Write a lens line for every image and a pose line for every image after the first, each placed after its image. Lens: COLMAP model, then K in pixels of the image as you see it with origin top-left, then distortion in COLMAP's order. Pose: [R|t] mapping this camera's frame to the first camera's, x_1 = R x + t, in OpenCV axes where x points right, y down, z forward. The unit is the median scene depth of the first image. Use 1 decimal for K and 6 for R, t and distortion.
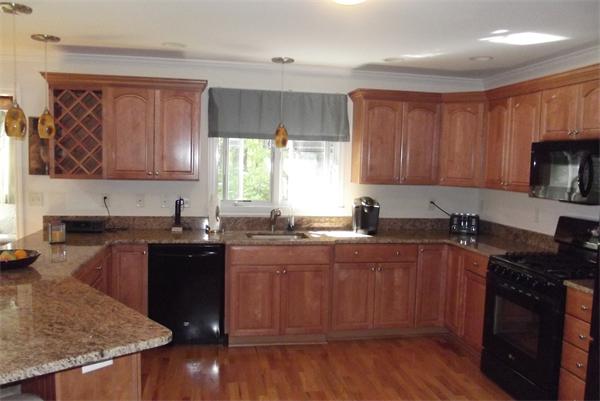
lens RADIAL K [[512.0, 0, 300.8], [0, 512.0, 200.7], [0, 0, 1]] dist [-0.045349, 0.002254]
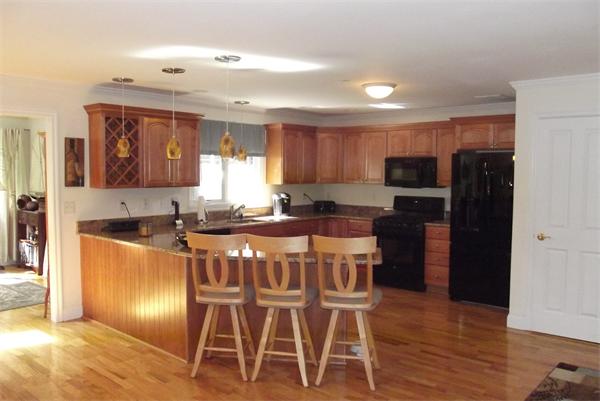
lens RADIAL K [[512.0, 0, 296.8], [0, 512.0, 204.9], [0, 0, 1]] dist [-0.045349, 0.002254]
pose [[0.782252, -0.063611, 0.619706, -0.840652], [0.065464, 0.997659, 0.019773, 0.001876], [-0.619513, 0.025101, 0.784585, -0.248345]]
